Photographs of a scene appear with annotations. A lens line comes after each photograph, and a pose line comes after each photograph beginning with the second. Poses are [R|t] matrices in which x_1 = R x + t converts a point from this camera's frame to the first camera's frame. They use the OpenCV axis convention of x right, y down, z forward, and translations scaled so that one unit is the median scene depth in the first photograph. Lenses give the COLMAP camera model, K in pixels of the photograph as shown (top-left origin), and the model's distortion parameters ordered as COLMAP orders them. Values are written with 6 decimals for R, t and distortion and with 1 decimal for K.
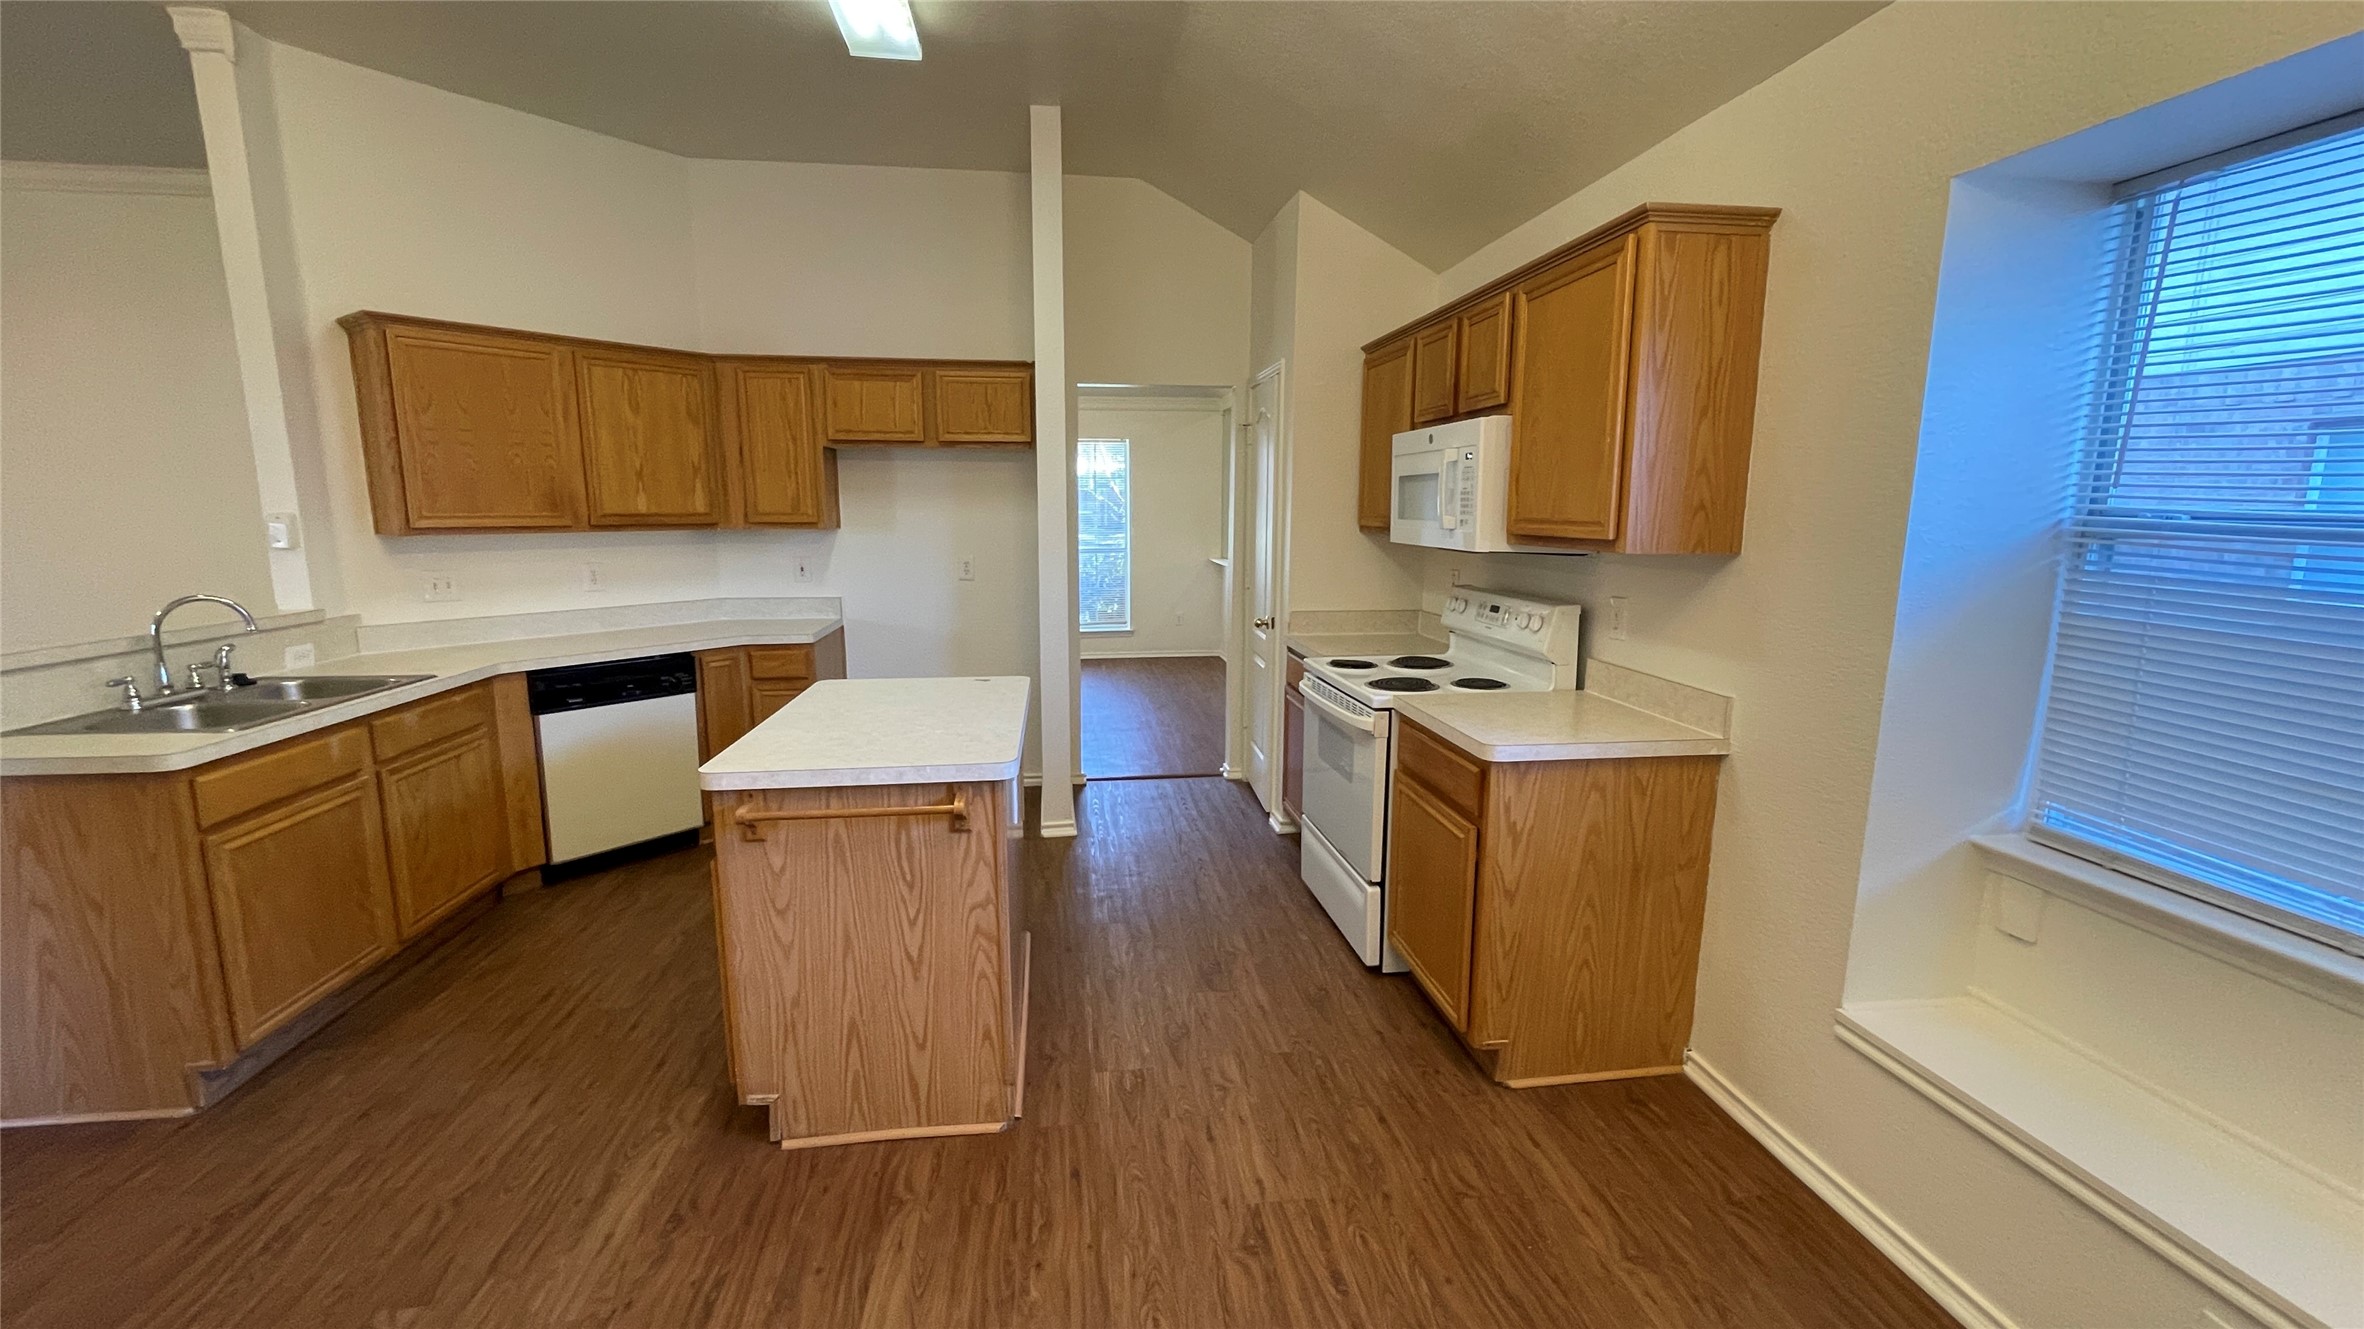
lens RADIAL K [[963.0, 0, 1185.8], [0, 963.0, 658.7], [0, 0, 1]] dist [-0.002855, 0.000756]
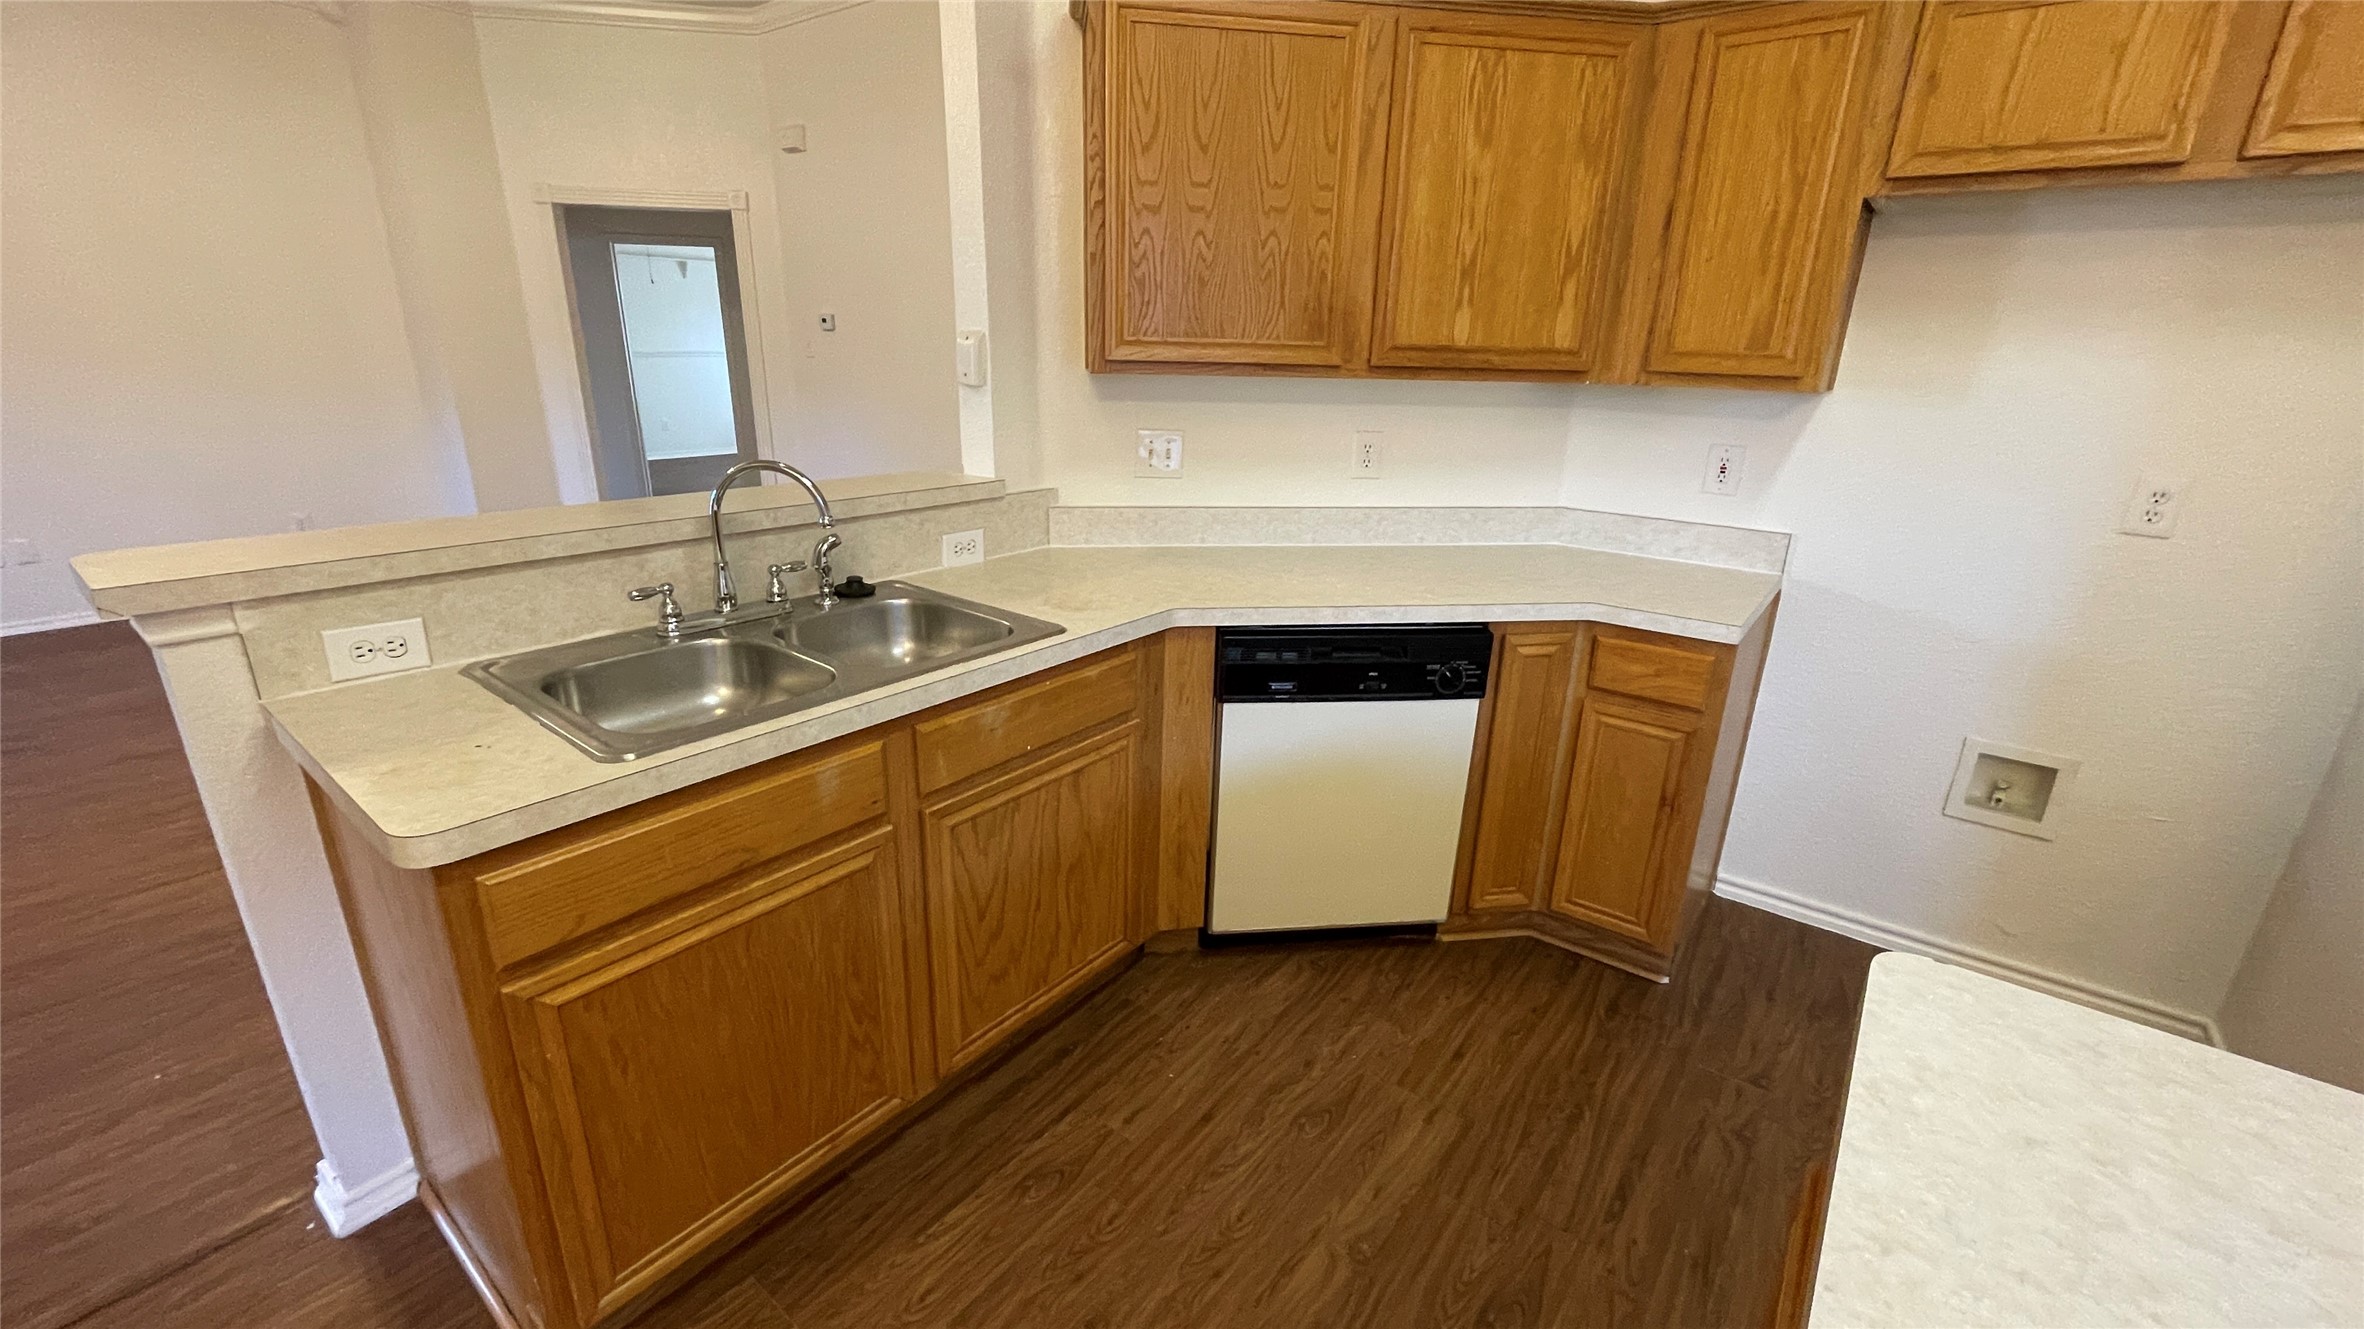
lens RADIAL K [[963.0, 0, 1182.2], [0, 963.0, 662.9], [0, 0, 1]] dist [-0.002855, 0.000756]
pose [[0.697688, 0.241674, -0.674407, -0.312734], [-0.136783, 0.969001, 0.205737, -0.081213], [0.703222, -0.051293, 0.709118, 0.586057]]
